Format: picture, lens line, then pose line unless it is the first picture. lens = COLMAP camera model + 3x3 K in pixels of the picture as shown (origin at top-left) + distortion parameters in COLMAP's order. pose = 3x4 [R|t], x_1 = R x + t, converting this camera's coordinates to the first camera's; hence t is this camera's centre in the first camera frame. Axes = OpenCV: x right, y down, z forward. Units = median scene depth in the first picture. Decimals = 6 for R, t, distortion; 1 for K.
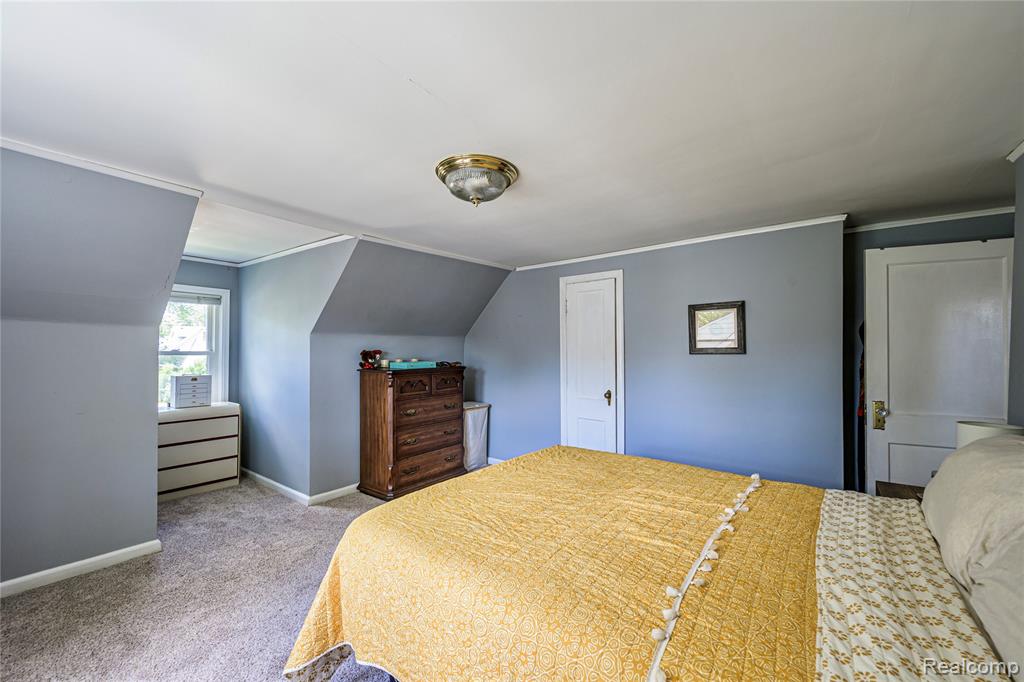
lens RADIAL K [[423.0, 0, 514.6], [0, 423.0, 344.9], [0, 0, 1]] dist [0.001493, 0.000237]
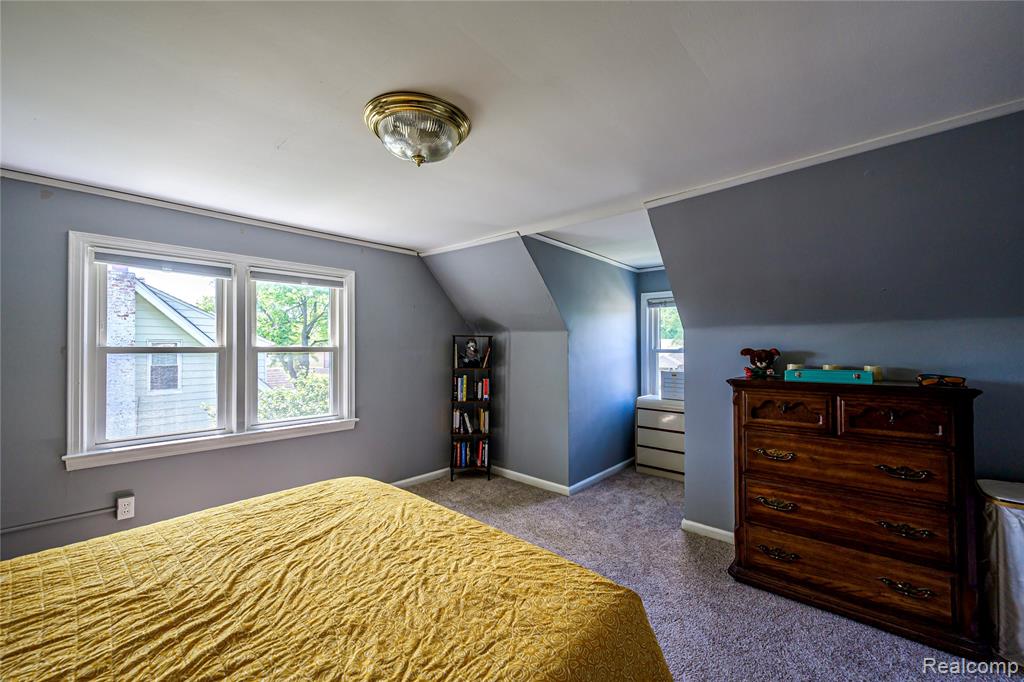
lens RADIAL K [[416.2, 0, 514.1], [0, 416.2, 341.3], [0, 0, 1]] dist [-0.000588, 0.000318]
pose [[-0.110208, -0.018867, -0.993729, 0.407875], [0.014217, 0.999688, -0.020557, 0.009312], [0.993807, -0.016393, -0.109905, 0.761555]]
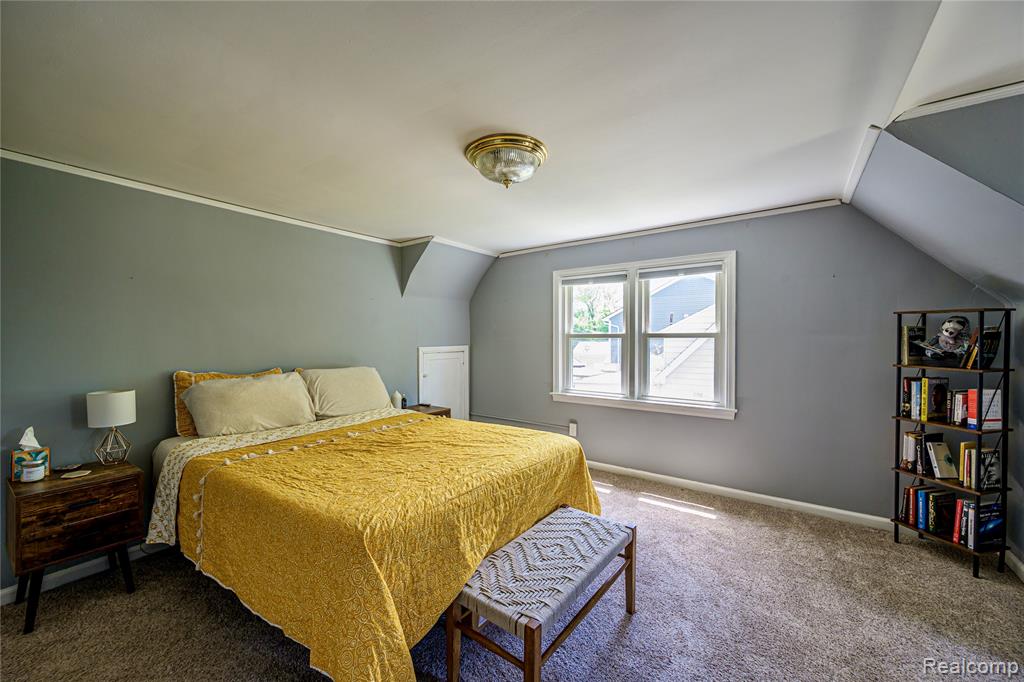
lens RADIAL K [[404.9, 0, 510.6], [0, 404.9, 342.8], [0, 0, 1]] dist [-0.000109, 0.000008]
pose [[-0.999929, 0.001537, 0.011803, -0.053301], [0.001558, 0.999997, 0.001841, 0.017279], [-0.011800, 0.001859, -0.999929, 1.174984]]
